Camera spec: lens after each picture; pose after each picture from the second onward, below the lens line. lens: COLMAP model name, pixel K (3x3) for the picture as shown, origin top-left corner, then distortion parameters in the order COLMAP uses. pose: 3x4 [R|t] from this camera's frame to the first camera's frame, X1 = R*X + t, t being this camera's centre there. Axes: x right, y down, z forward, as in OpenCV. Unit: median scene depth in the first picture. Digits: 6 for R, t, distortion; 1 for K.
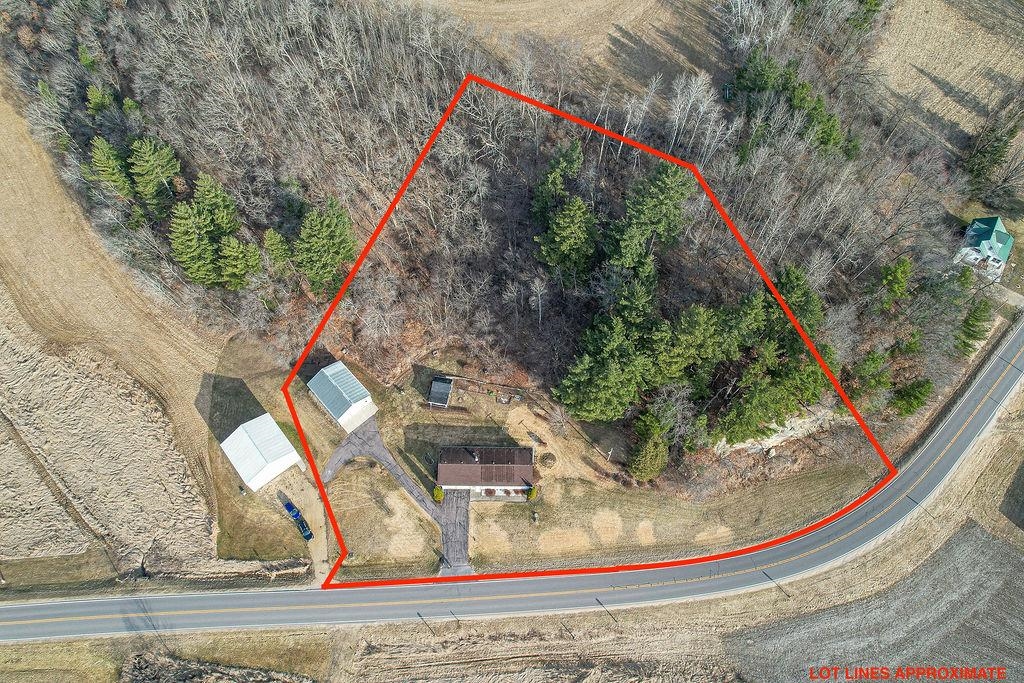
lens RADIAL K [[652.9, 0, 518.8], [0, 652.9, 338.2], [0, 0, 1]] dist [-0.067533, 0.053846]
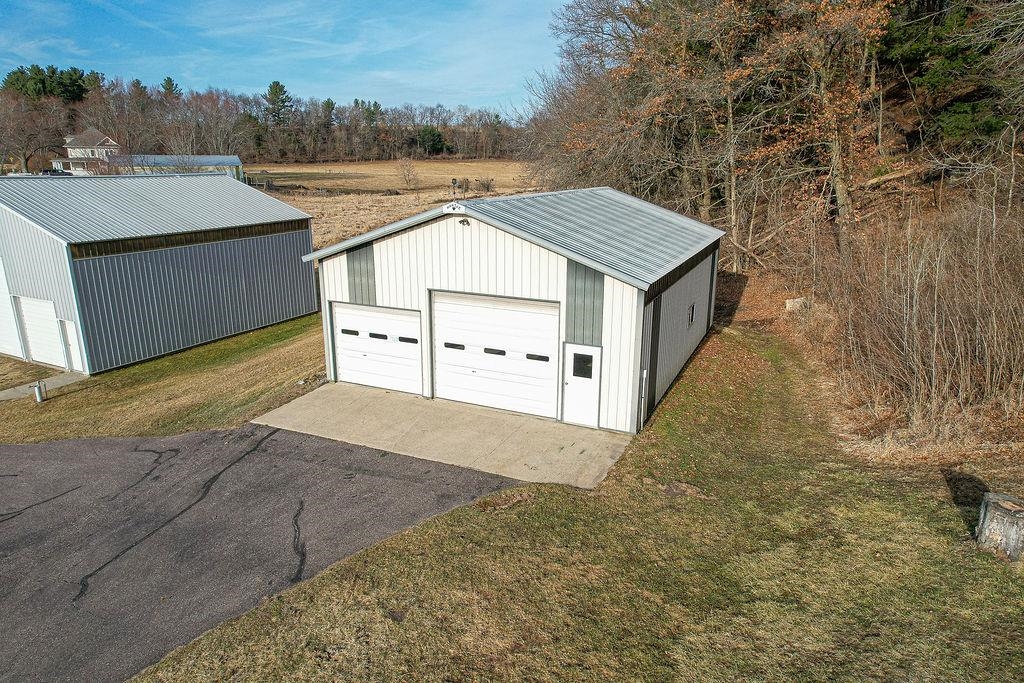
lens RADIAL K [[652.9, 0, 516.0], [0, 652.9, 347.3], [0, 0, 1]] dist [-0.067533, 0.053846]
pose [[0.380708, 0.253618, -0.889235, -0.158217], [-0.786148, 0.595090, -0.166848, 0.128705], [0.486860, 0.762591, 0.425937, 1.011733]]
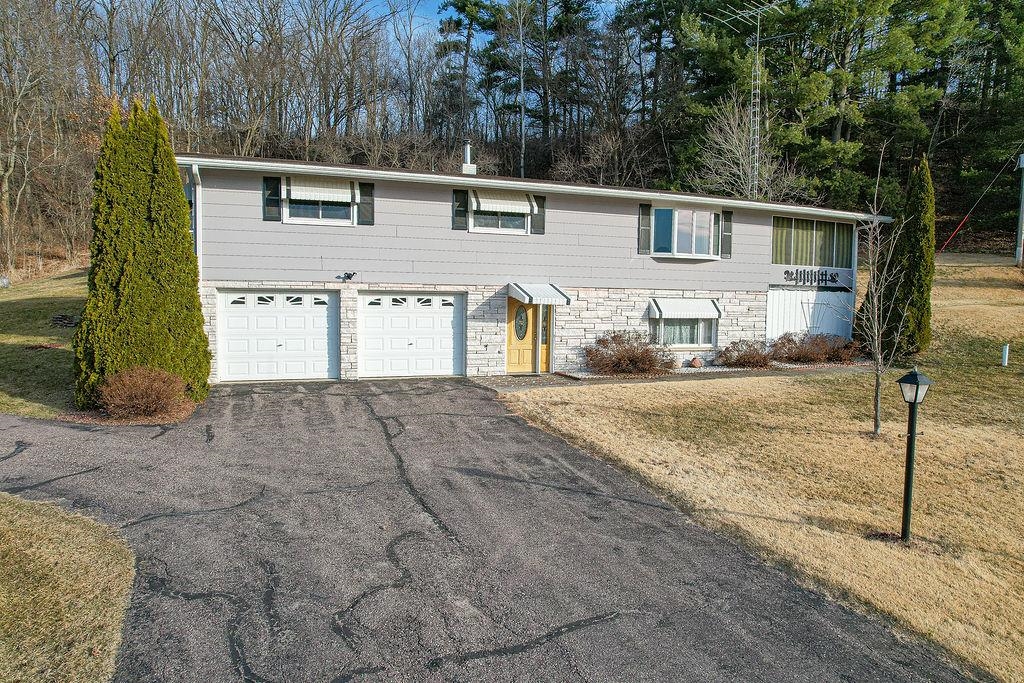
lens RADIAL K [[652.9, 0, 515.6], [0, 652.9, 347.2], [0, 0, 1]] dist [-0.067533, 0.053846]
pose [[0.932212, -0.015397, 0.361586, -0.107774], [0.298925, 0.595982, -0.745285, 0.318949], [-0.204023, 0.802850, 0.560184, 0.936428]]
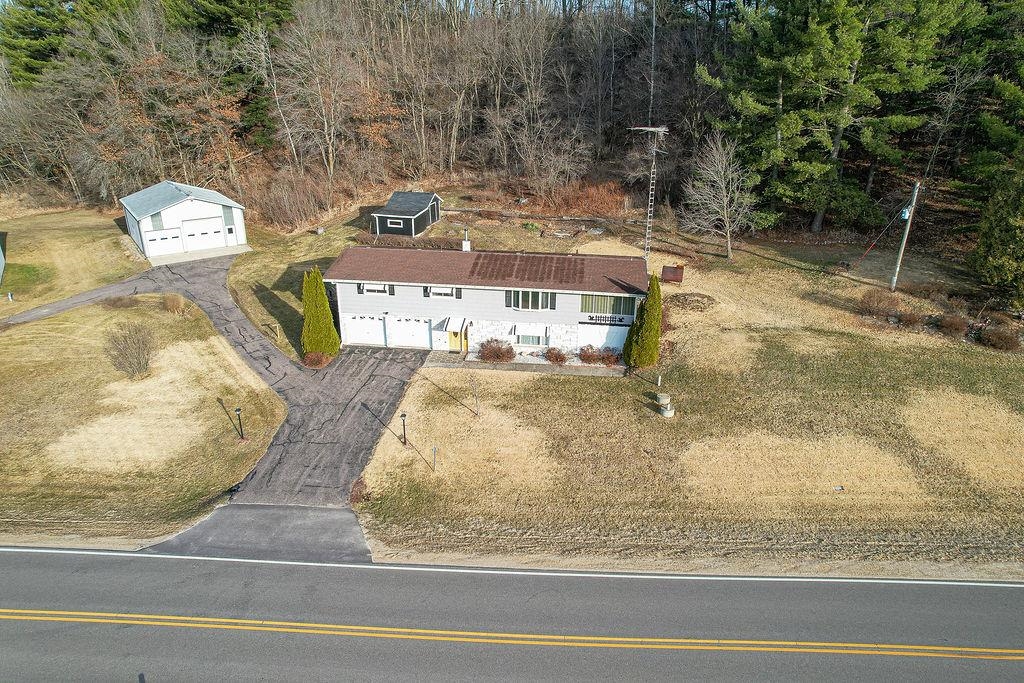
lens RADIAL K [[652.9, 0, 513.9], [0, 652.9, 340.7], [0, 0, 1]] dist [-0.067533, 0.053846]
pose [[0.992570, 0.051864, -0.110067, -0.004283], [-0.106420, 0.808590, -0.578668, 0.399925], [0.058987, 0.586082, 0.808102, 0.764077]]
